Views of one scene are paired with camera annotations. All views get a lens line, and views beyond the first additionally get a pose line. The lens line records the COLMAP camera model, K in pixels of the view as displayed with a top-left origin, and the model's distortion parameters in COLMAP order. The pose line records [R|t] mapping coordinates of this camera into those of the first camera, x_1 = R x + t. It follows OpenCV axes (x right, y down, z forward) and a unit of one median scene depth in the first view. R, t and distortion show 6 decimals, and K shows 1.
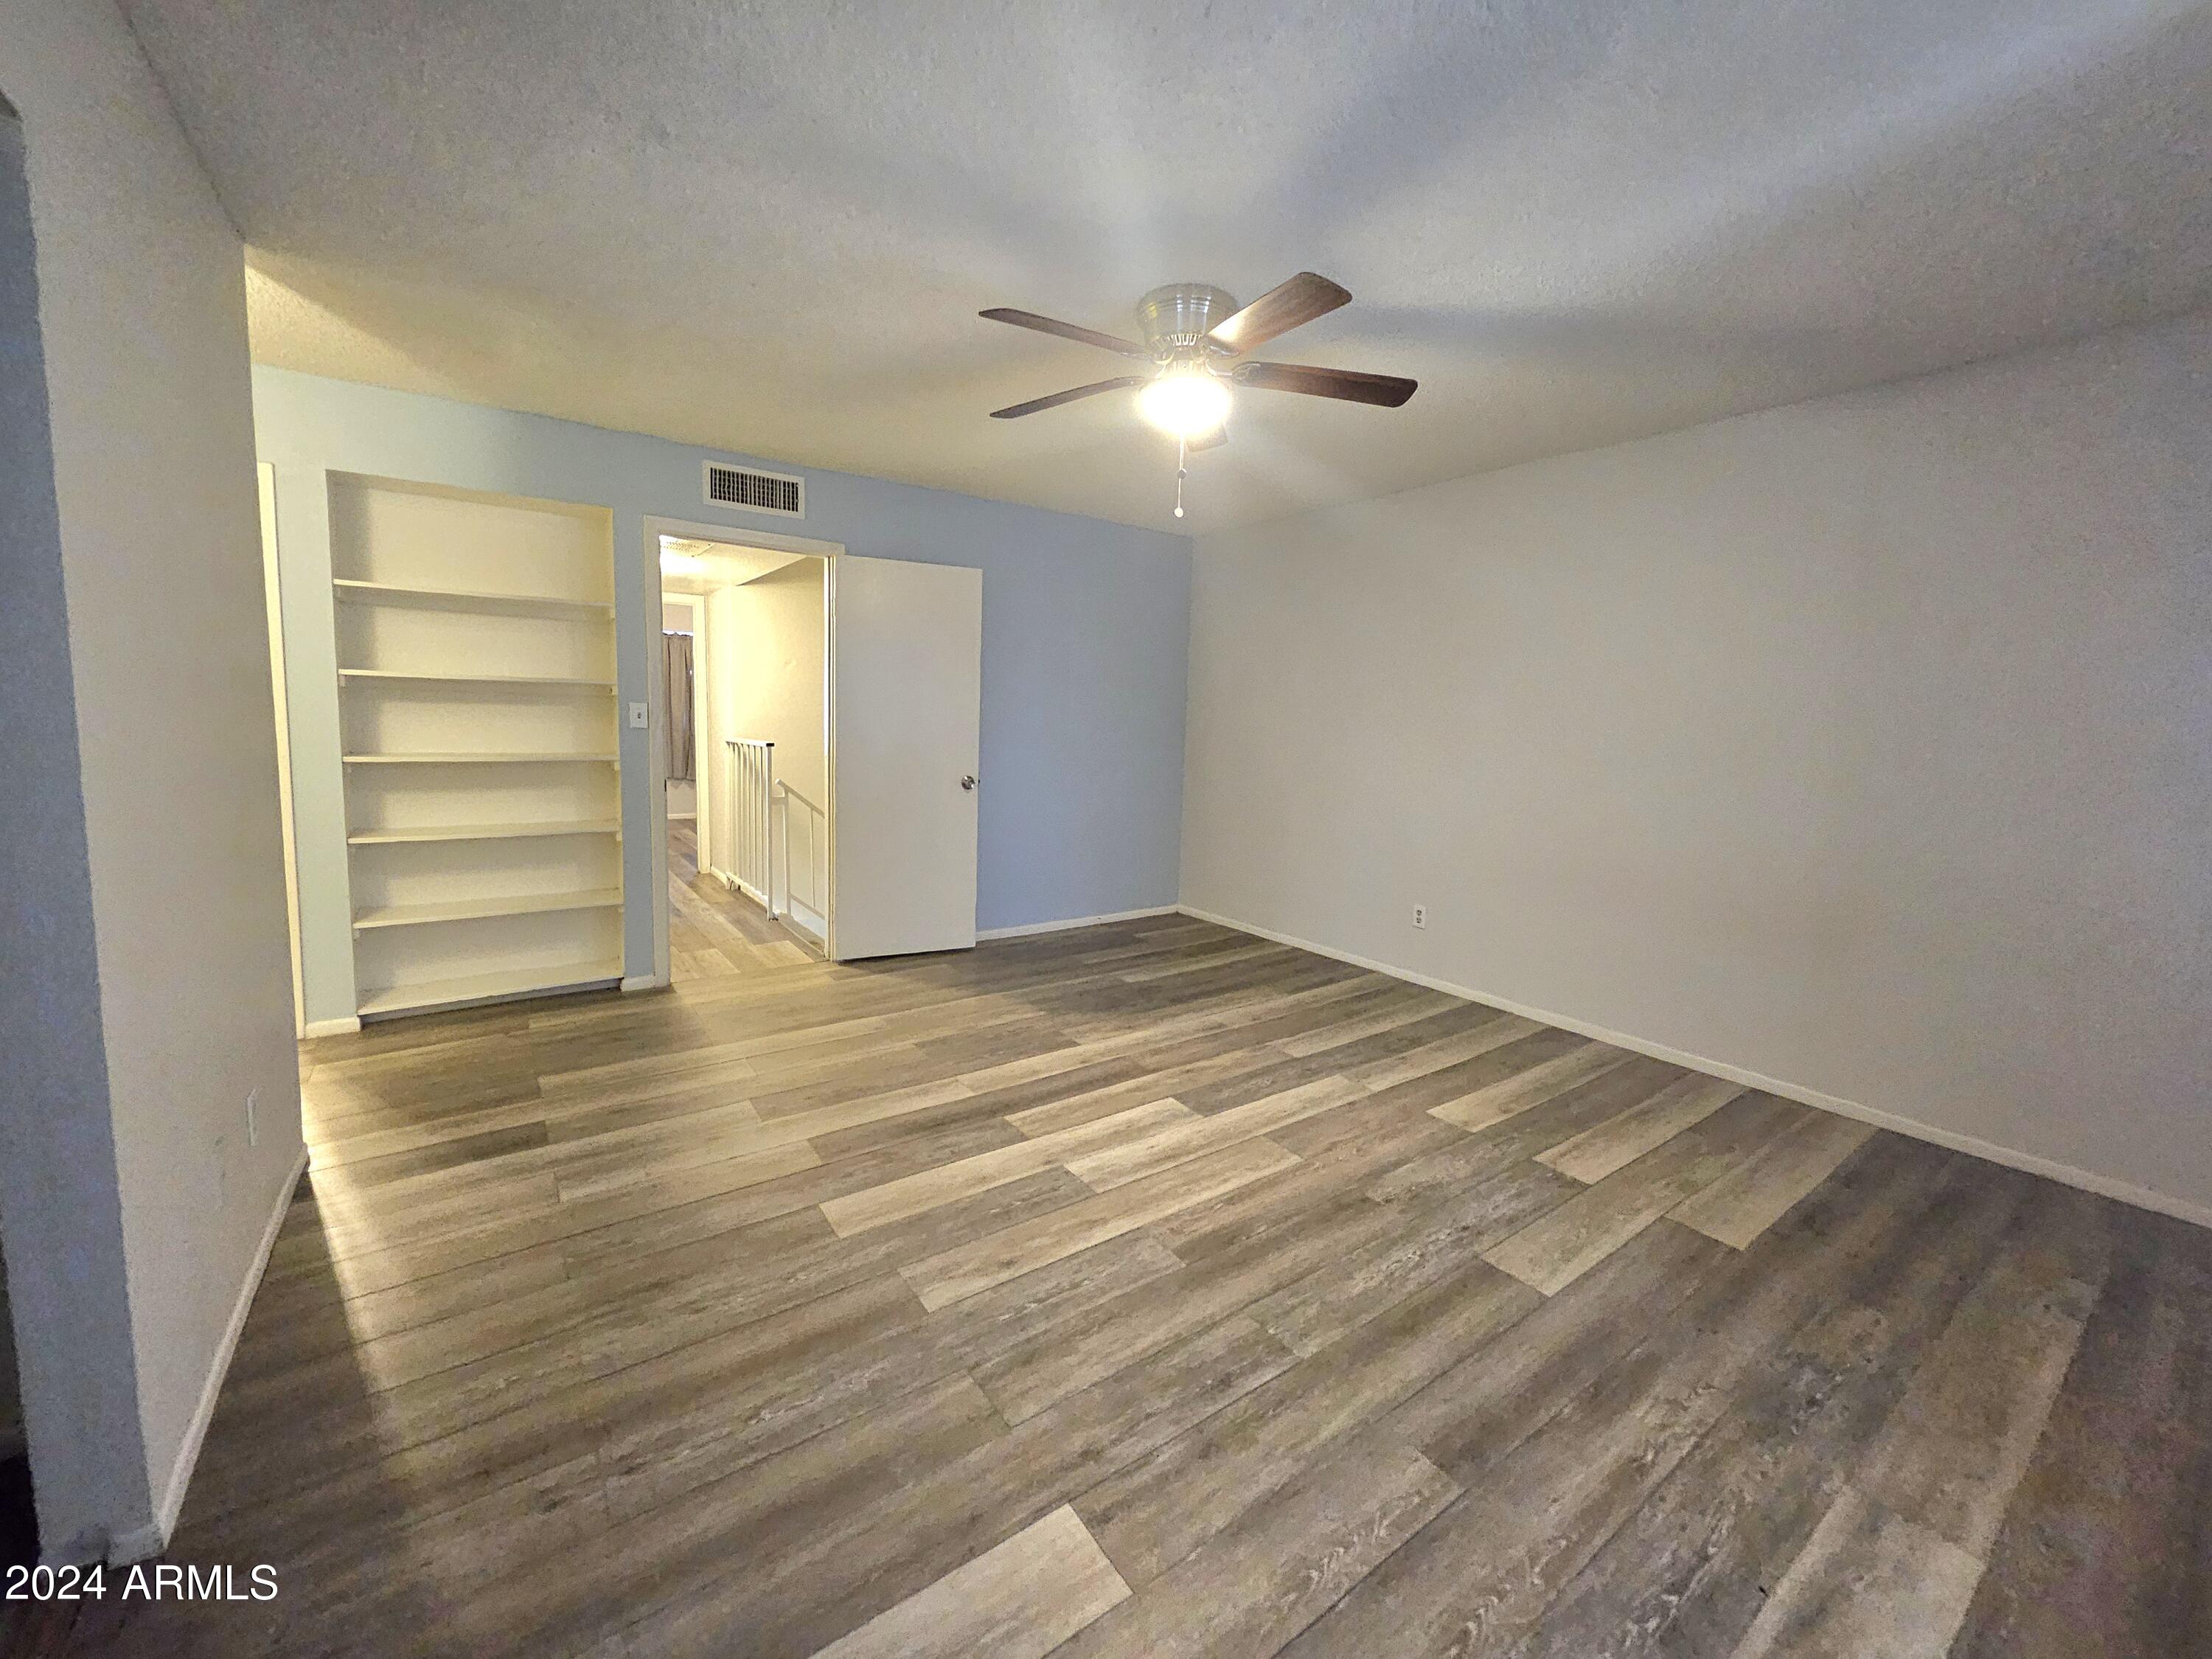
lens RADIAL K [[868.5, 0, 1097.2], [0, 868.5, 806.2], [0, 0, 1]] dist [0.010062, -0.003894]
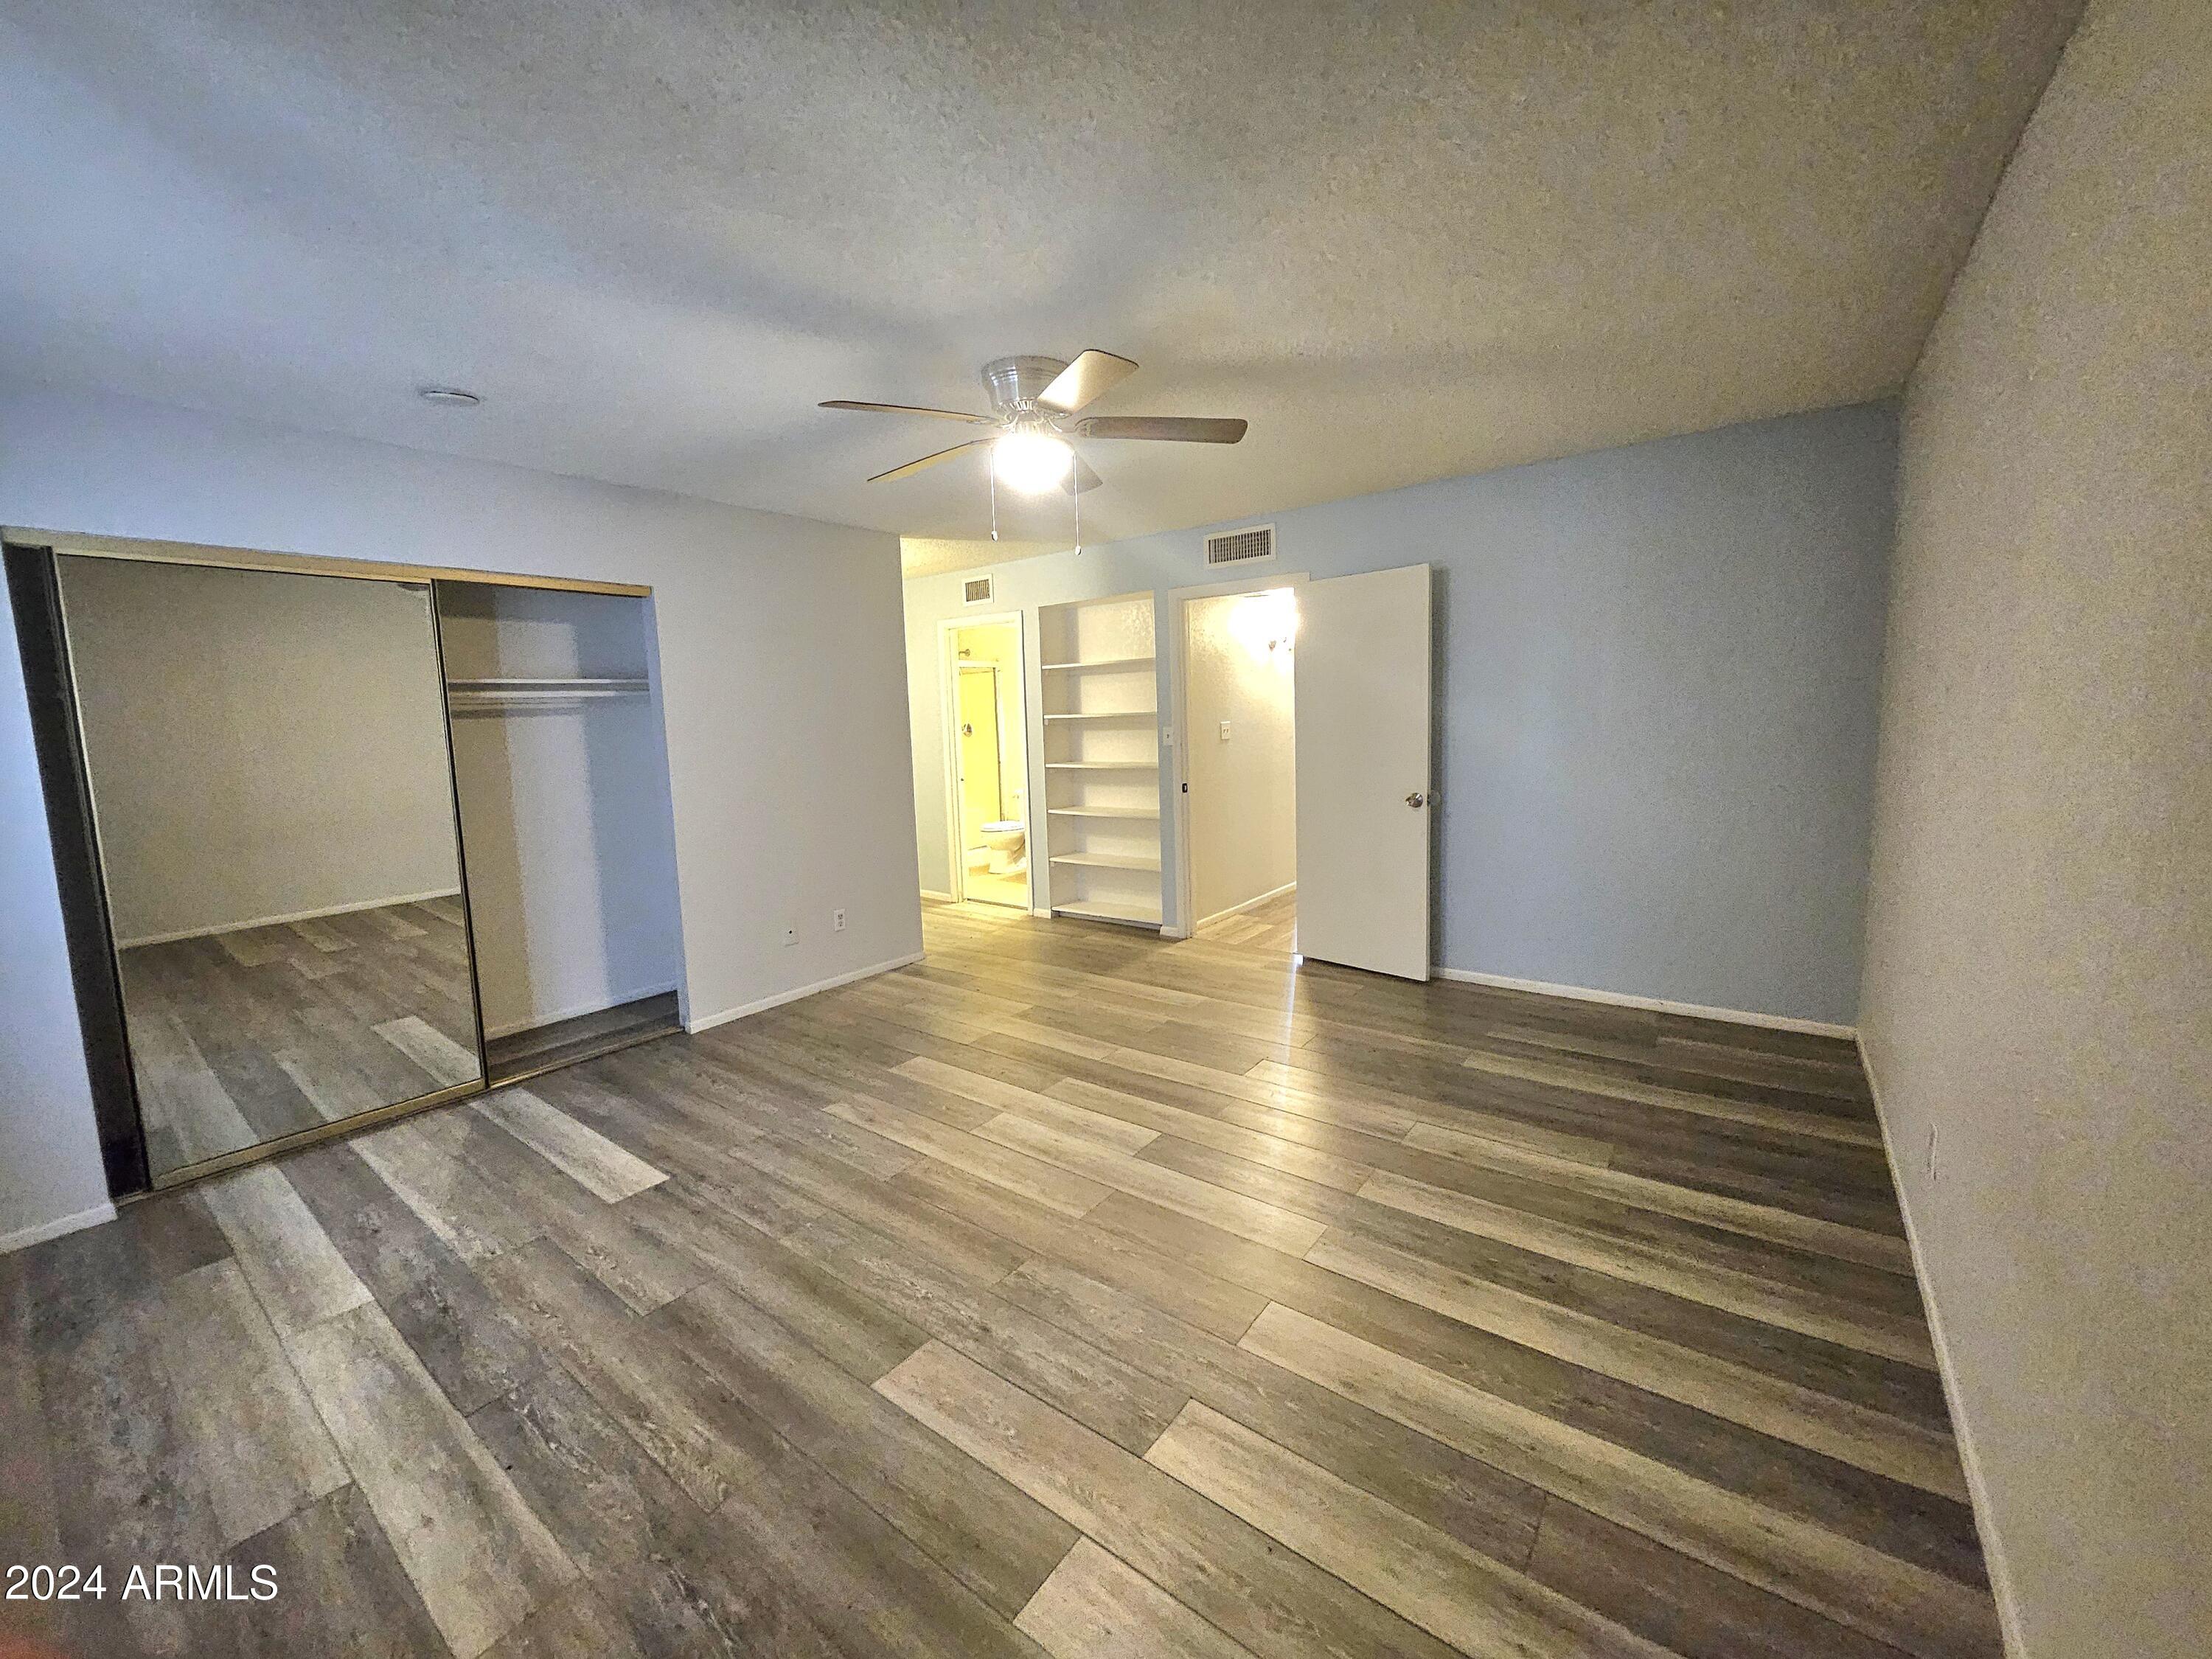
lens RADIAL K [[868.5, 0, 1097.2], [0, 868.5, 806.2], [0, 0, 1]] dist [0.010062, -0.003894]
pose [[0.292395, 0.068124, -0.953868, 1.309011], [-0.056756, 0.996937, 0.053802, -0.106204], [0.954612, 0.038406, 0.295366, 0.852205]]
